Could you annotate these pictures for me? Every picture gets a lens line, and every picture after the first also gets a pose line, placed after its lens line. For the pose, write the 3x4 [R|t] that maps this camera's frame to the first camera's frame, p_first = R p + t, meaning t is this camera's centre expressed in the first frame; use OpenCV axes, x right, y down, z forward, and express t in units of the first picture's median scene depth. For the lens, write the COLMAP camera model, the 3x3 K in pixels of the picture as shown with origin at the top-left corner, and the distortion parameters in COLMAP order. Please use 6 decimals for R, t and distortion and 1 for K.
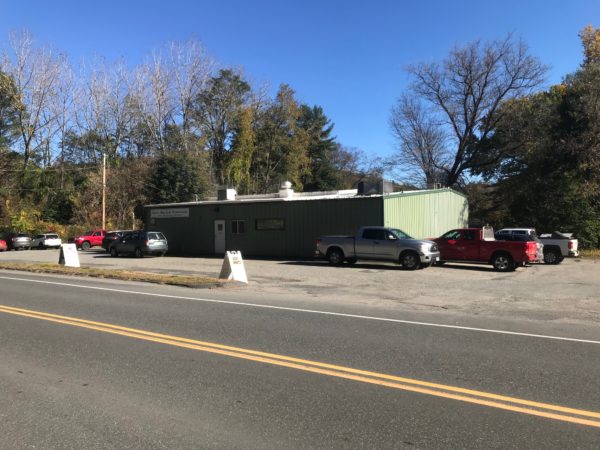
lens RADIAL K [[492.5, 0, 288.0], [0, 492.5, 224.7], [0, 0, 1]] dist [0.000808, 0.002466]
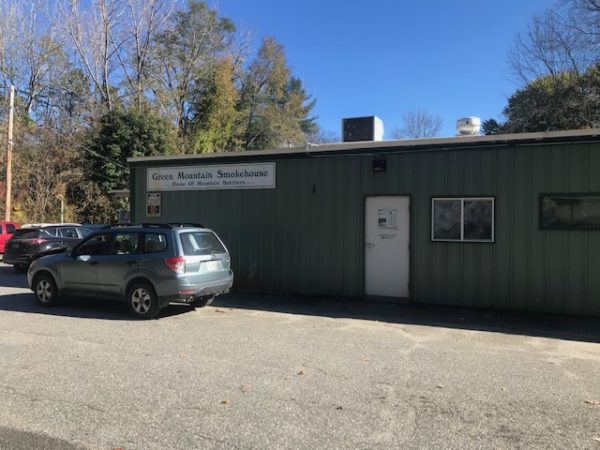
lens RADIAL K [[492.5, 0, 288.0], [0, 492.5, 224.7], [0, 0, 1]] dist [0.000808, 0.002466]
pose [[0.986535, 0.022478, 0.162001, -0.143824], [-0.022459, 0.999746, -0.001948, 0.006342], [-0.162004, -0.001717, 0.986789, 0.377653]]
